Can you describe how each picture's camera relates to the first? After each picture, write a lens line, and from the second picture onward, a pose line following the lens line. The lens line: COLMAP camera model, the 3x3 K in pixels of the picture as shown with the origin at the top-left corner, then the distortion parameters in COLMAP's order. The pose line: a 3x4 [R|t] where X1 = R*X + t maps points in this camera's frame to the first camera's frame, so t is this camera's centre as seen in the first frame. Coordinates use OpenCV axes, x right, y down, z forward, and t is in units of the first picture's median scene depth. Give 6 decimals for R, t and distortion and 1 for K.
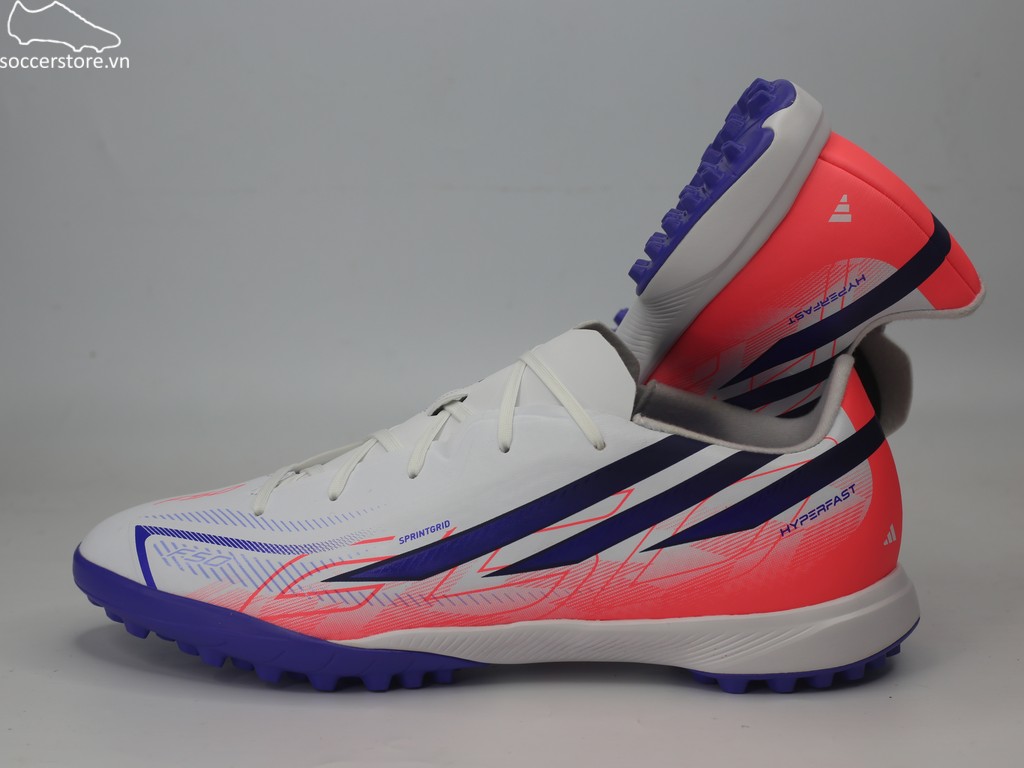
lens RADIAL K [[1899.2, 0, 512.0], [0, 1899.2, 384.0], [0, 0, 1]] dist [-0.147601, -0.112104]
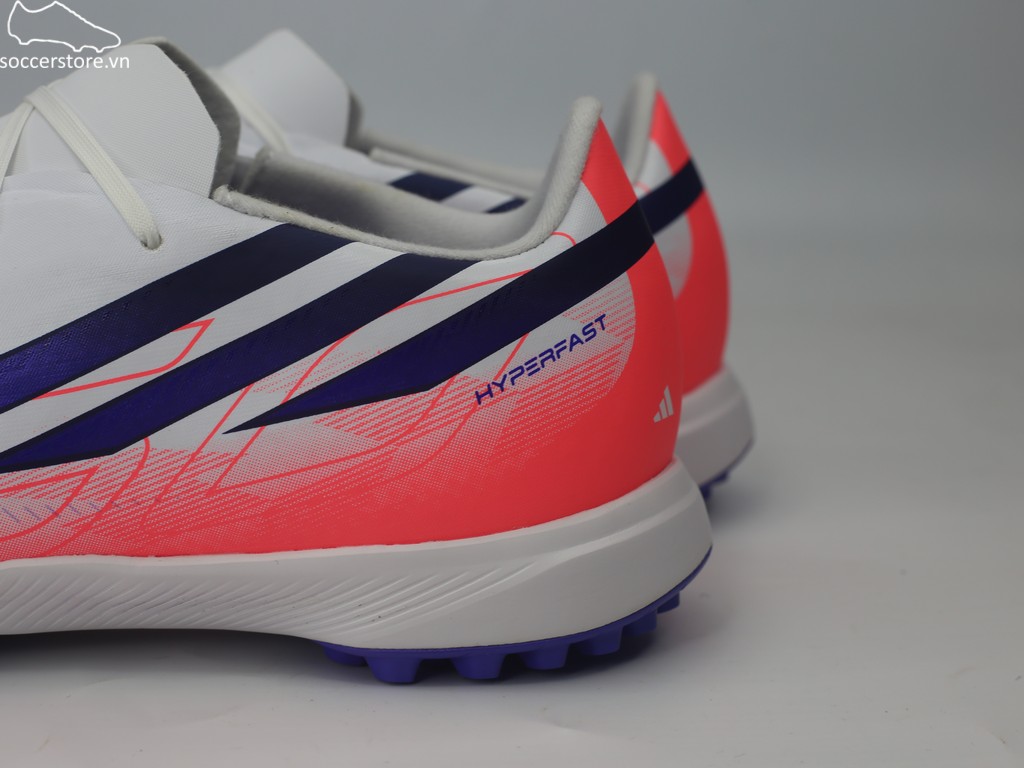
lens RADIAL K [[1899.2, 0, 512.0], [0, 1899.2, 384.0], [0, 0, 1]] dist [-0.147601, -0.112104]
pose [[0.986995, -0.001643, 0.160742, 0.061116], [-0.004594, 0.999251, 0.038420, 0.052193], [-0.160685, -0.038659, 0.986248, 0.436893]]
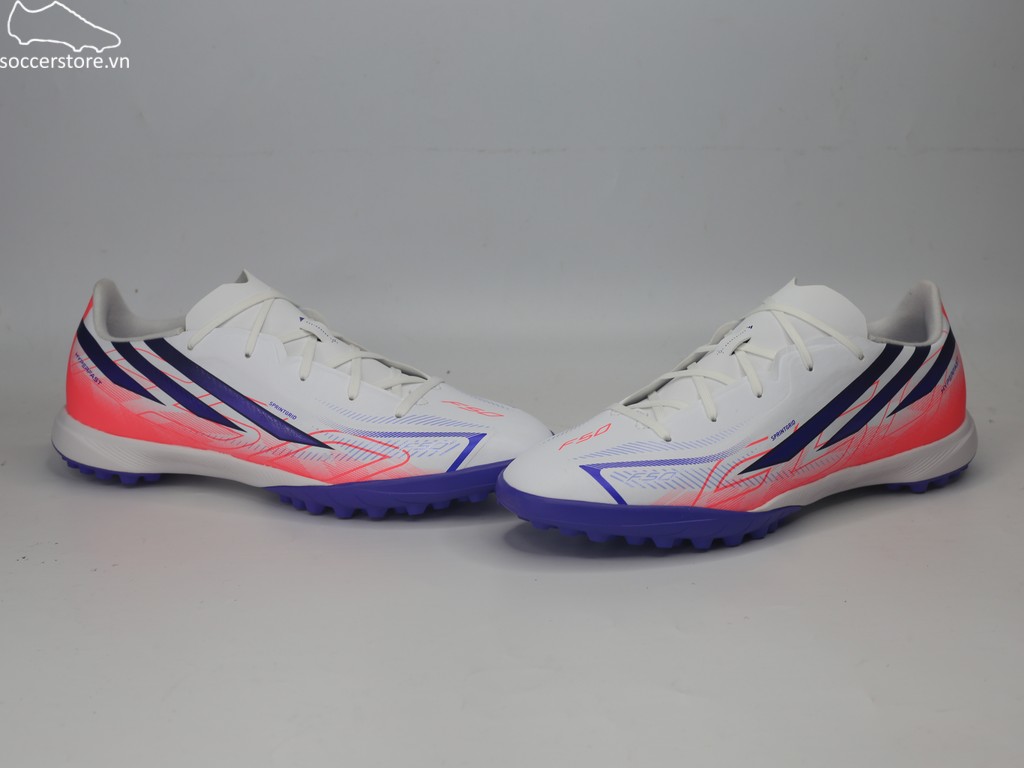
lens RADIAL K [[1899.2, 0, 512.0], [0, 1899.2, 384.0], [0, 0, 1]] dist [-0.147601, -0.112104]
pose [[0.786587, -0.166659, 0.594564, -1.137620], [0.111057, 0.985370, 0.129280, -0.184251], [-0.607411, -0.035659, 0.793587, -0.092588]]
